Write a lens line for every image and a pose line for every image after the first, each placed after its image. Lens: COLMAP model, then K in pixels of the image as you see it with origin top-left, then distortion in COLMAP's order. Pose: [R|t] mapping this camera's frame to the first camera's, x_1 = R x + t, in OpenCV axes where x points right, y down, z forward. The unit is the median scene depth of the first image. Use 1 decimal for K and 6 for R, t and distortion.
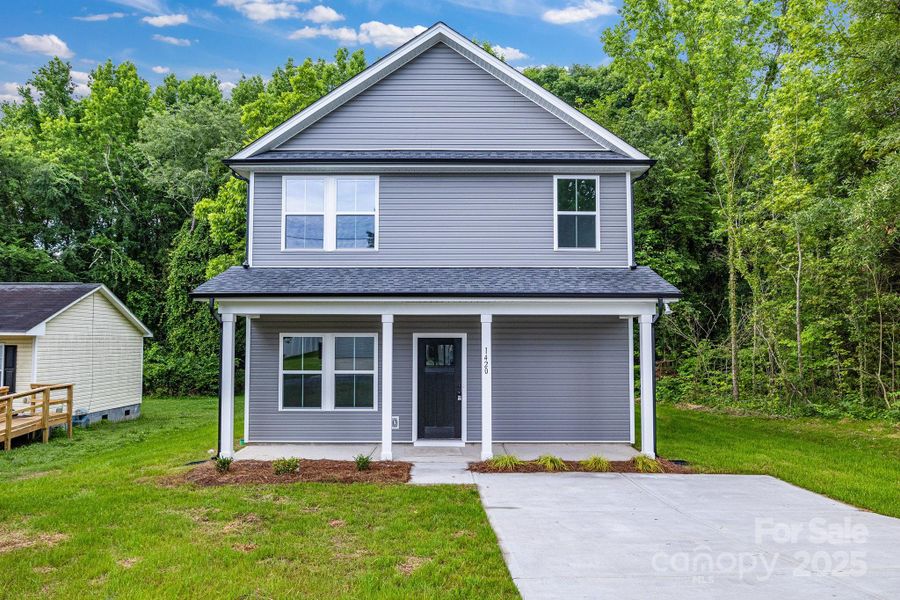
lens RADIAL K [[652.7, 0, 458.2], [0, 652.7, 301.8], [0, 0, 1]] dist [-0.013733, -0.005617]
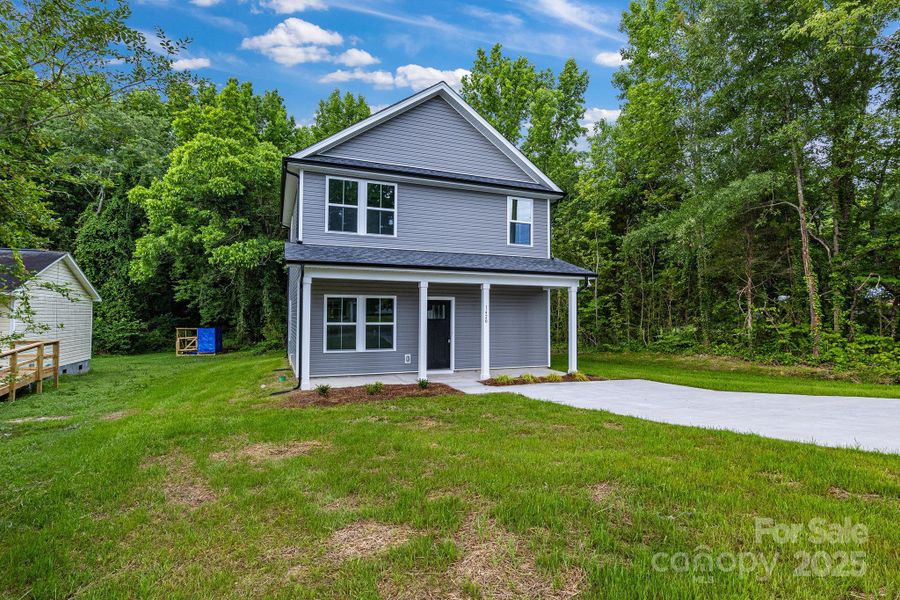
lens RADIAL K [[453.6, 0, 453.5], [0, 453.6, 299.5], [0, 0, 1]] dist [0.000514, 0.000057]
pose [[0.928783, 0.016692, 0.370247, -0.367421], [-0.027008, 0.999378, 0.022696, 0.029963], [-0.369638, -0.031080, 0.928656, 0.043598]]
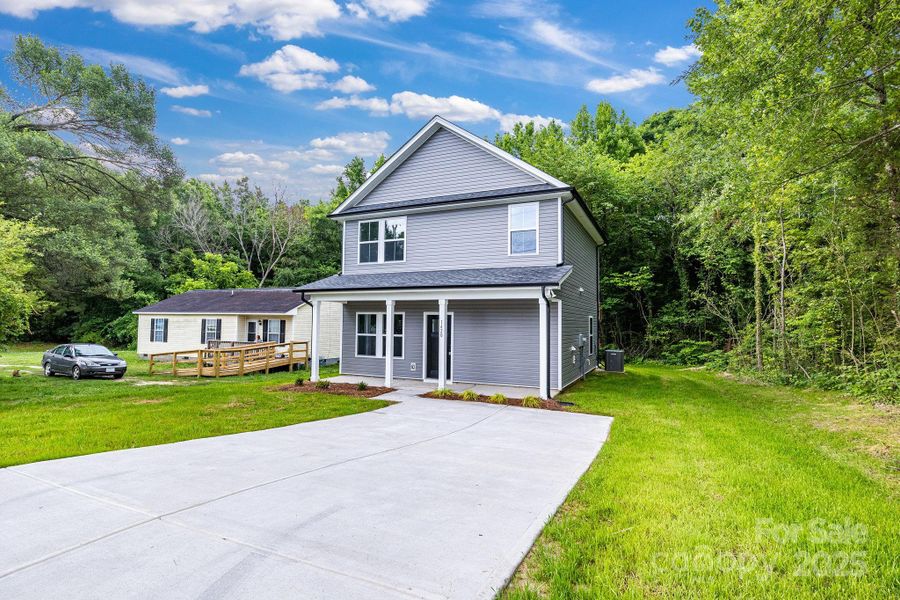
lens RADIAL K [[453.6, 0, 453.5], [0, 453.6, 299.5], [0, 0, 1]] dist [0.000514, 0.000057]
pose [[0.905332, -0.013541, -0.424488, 0.470248], [0.017212, 0.999840, 0.004815, 0.013067], [0.424355, -0.011666, 0.905421, 0.015376]]
